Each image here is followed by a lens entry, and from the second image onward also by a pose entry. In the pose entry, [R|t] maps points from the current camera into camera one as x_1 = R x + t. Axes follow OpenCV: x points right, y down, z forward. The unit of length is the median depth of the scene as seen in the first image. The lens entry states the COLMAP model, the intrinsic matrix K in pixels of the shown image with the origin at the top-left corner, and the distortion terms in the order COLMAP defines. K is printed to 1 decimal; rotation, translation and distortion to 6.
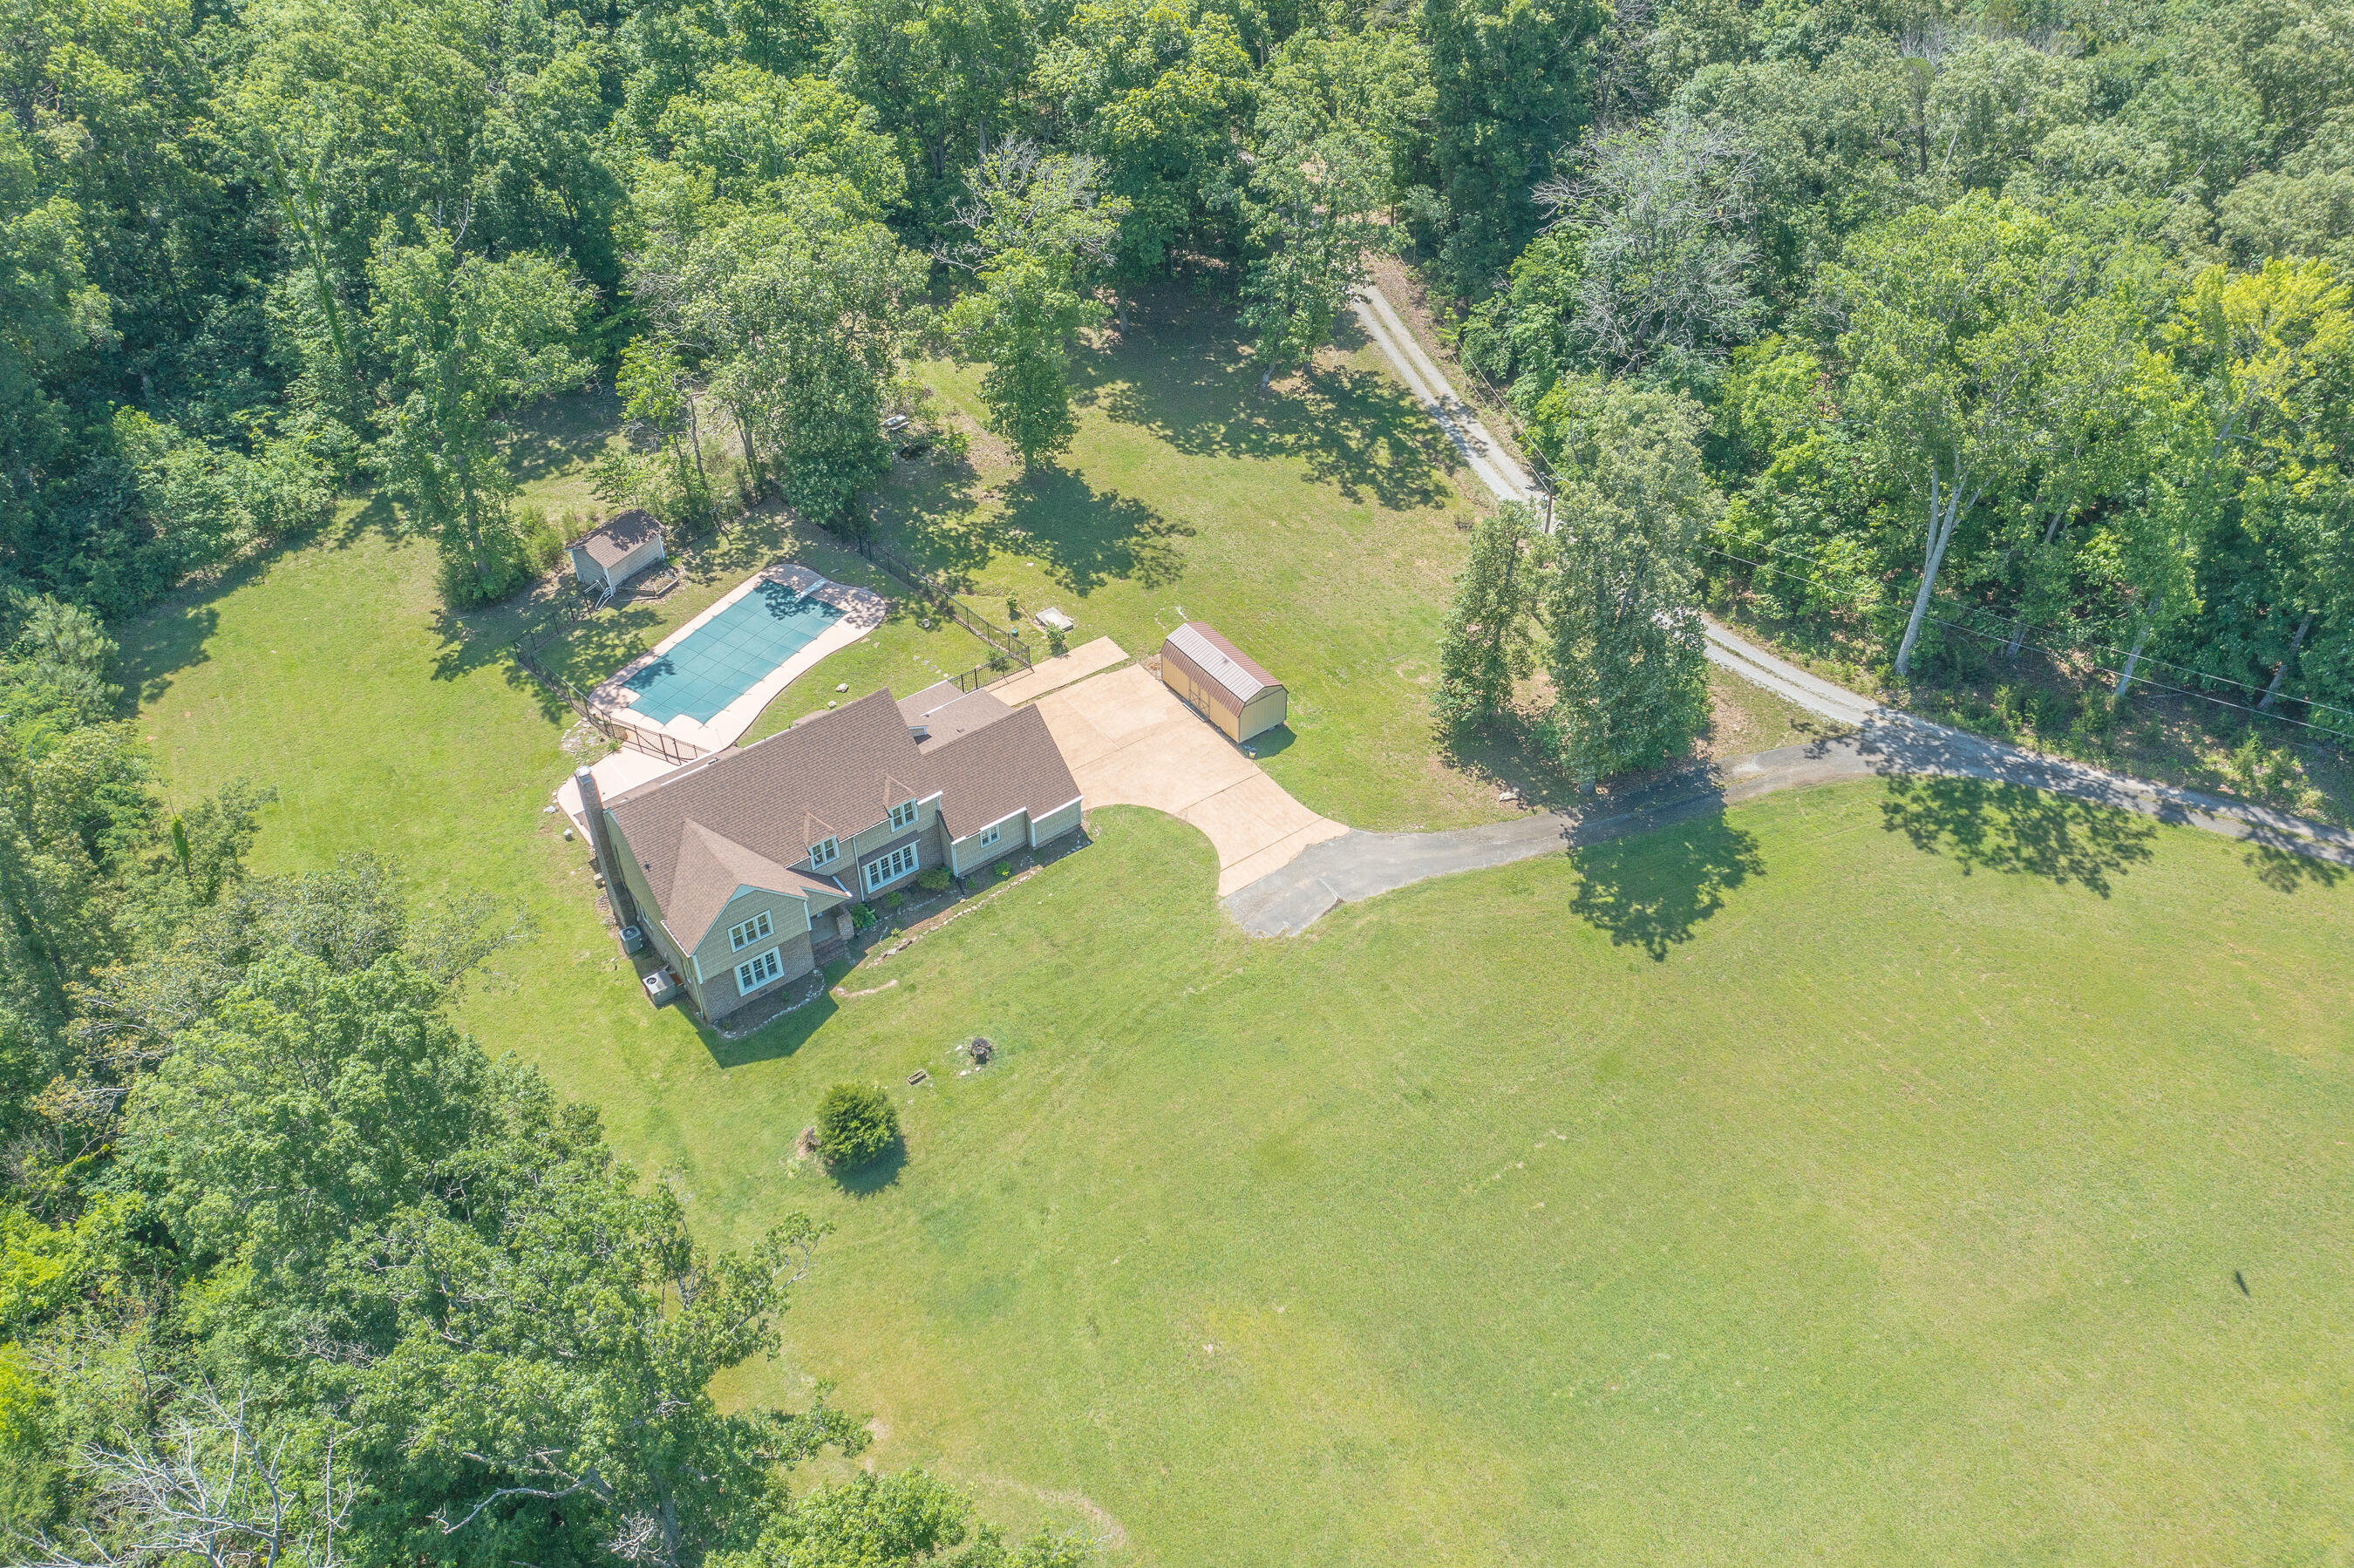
lens RADIAL K [[1846.5, 0, 1177.0], [0, 1846.5, 784.0], [0, 0, 1]] dist [-0.005926, 0.004500]
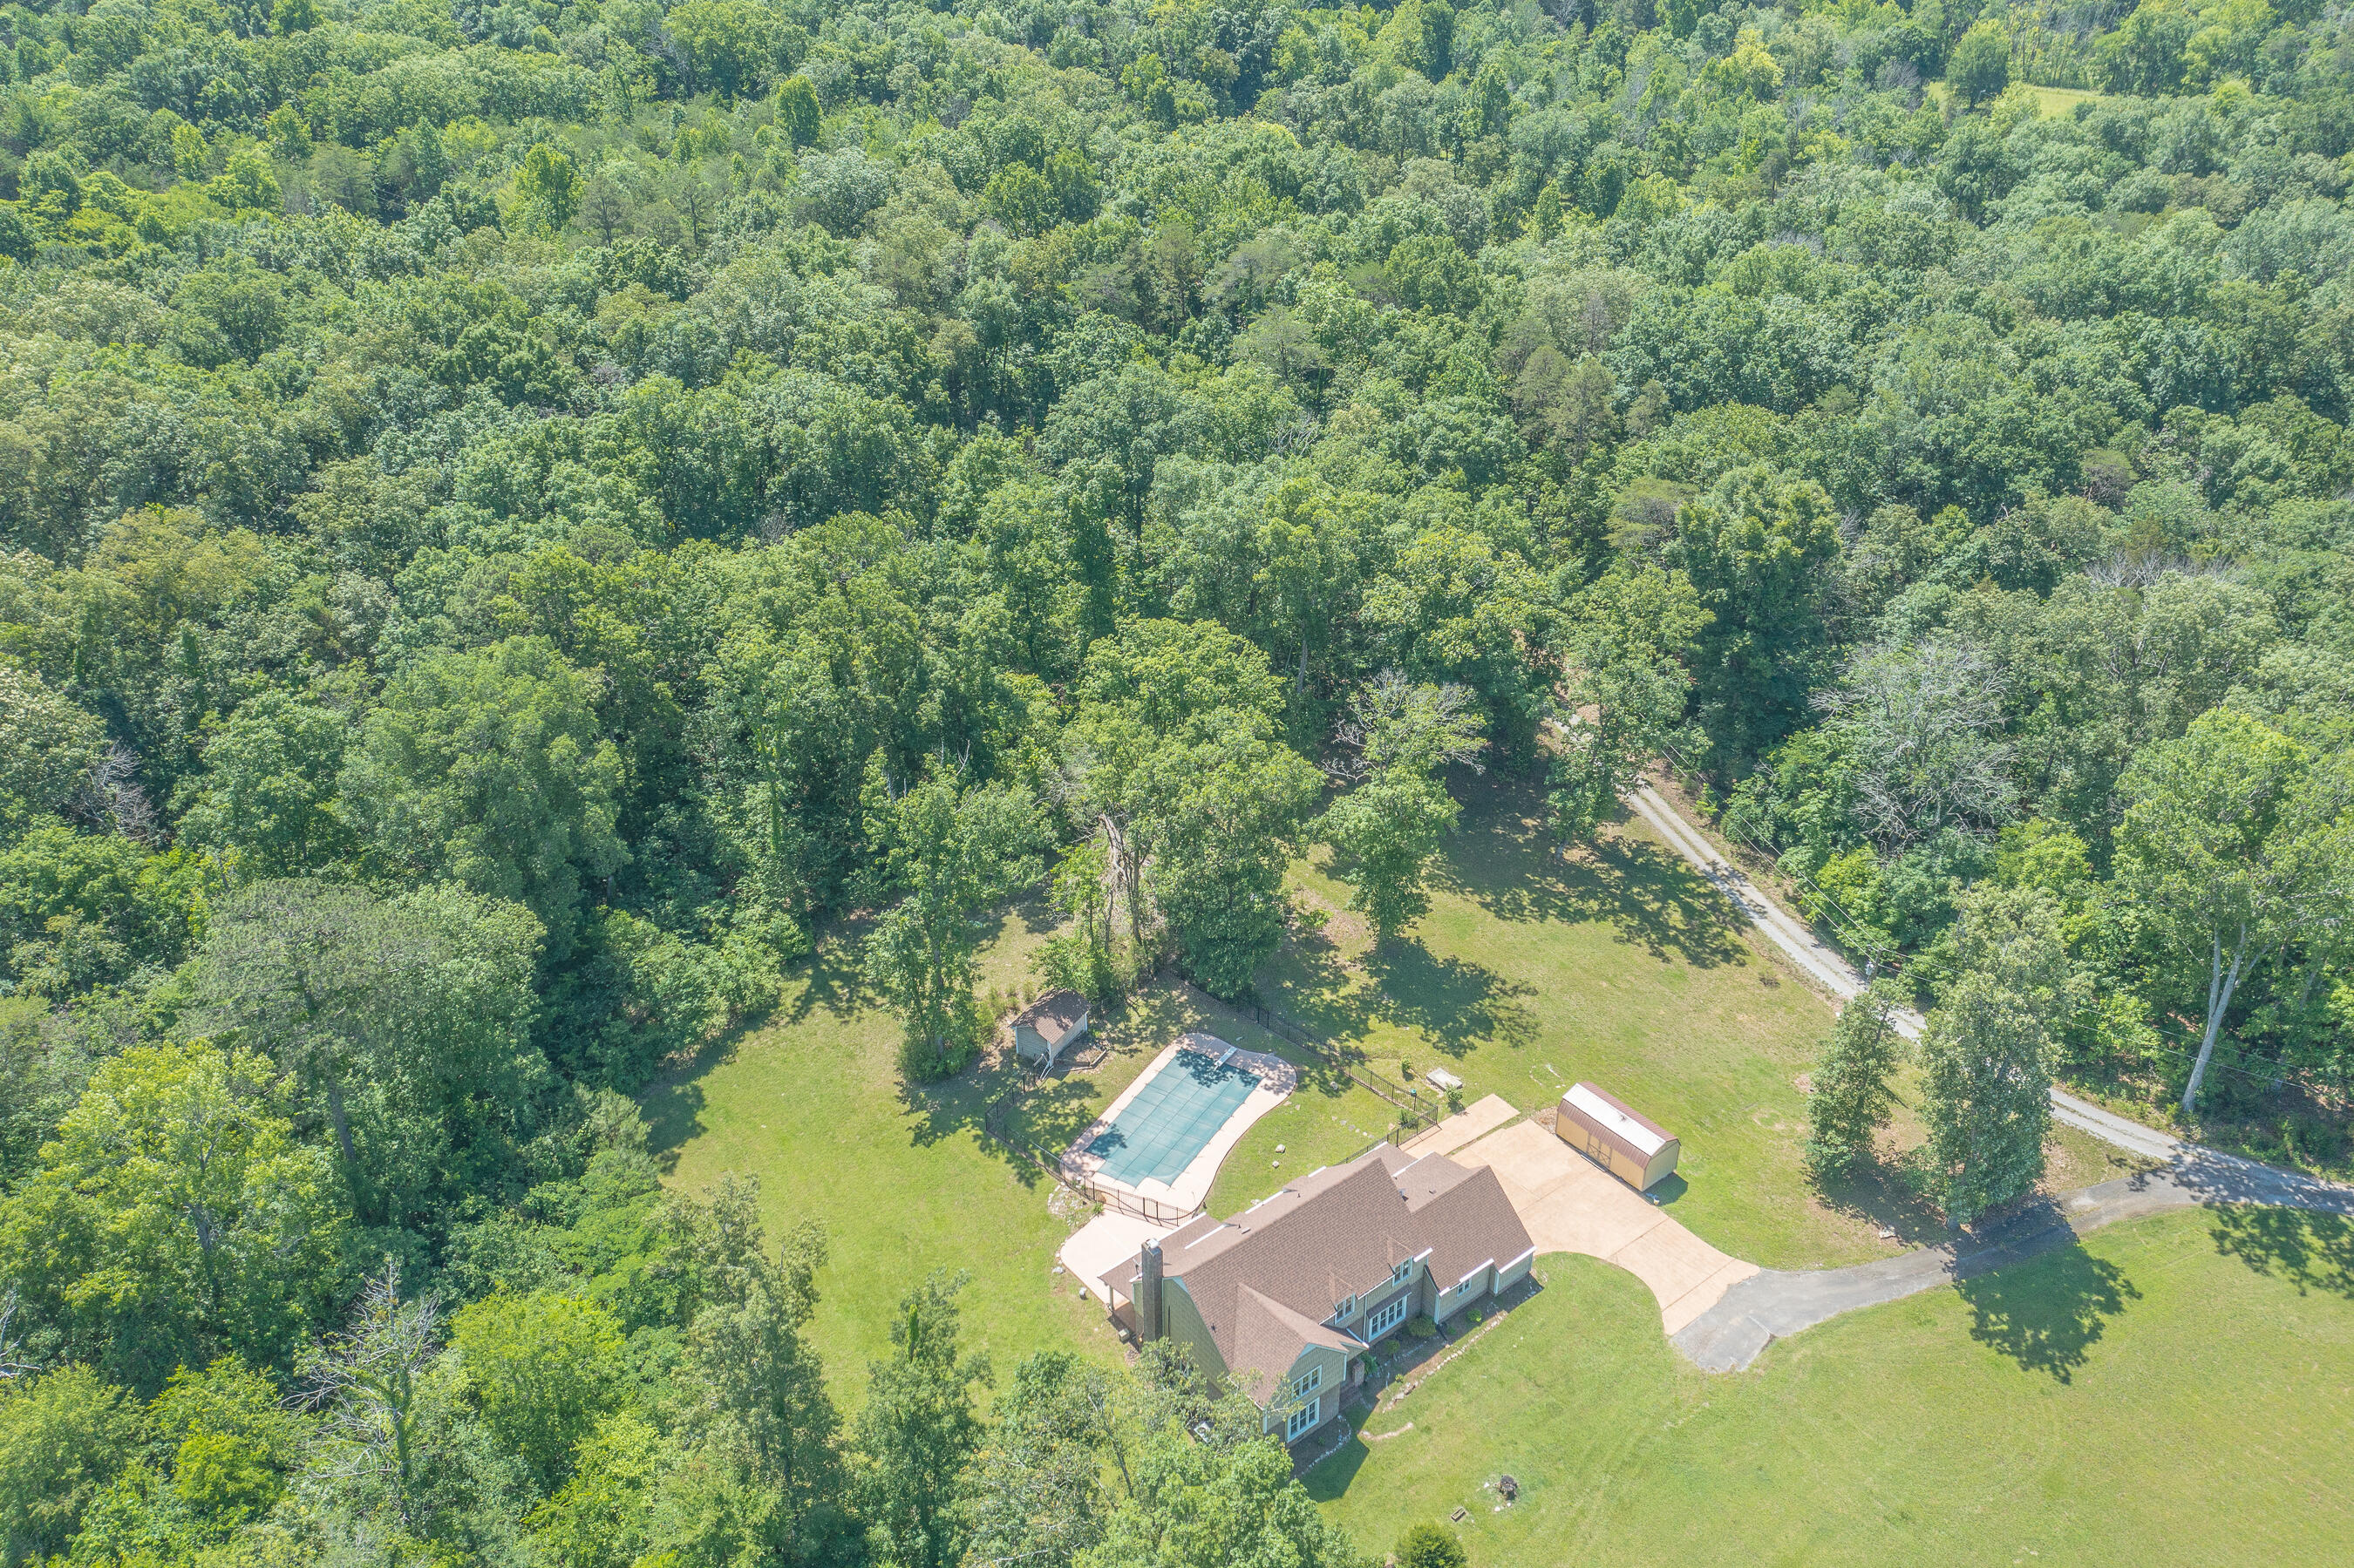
lens RADIAL K [[1846.5, 0, 1177.0], [0, 1846.5, 784.0], [0, 0, 1]] dist [-0.005926, 0.004500]
pose [[0.999498, -0.020576, 0.024071, -0.268683], [0.024920, 0.980102, -0.196924, -0.050126], [-0.019540, 0.197425, 0.980123, -0.158048]]
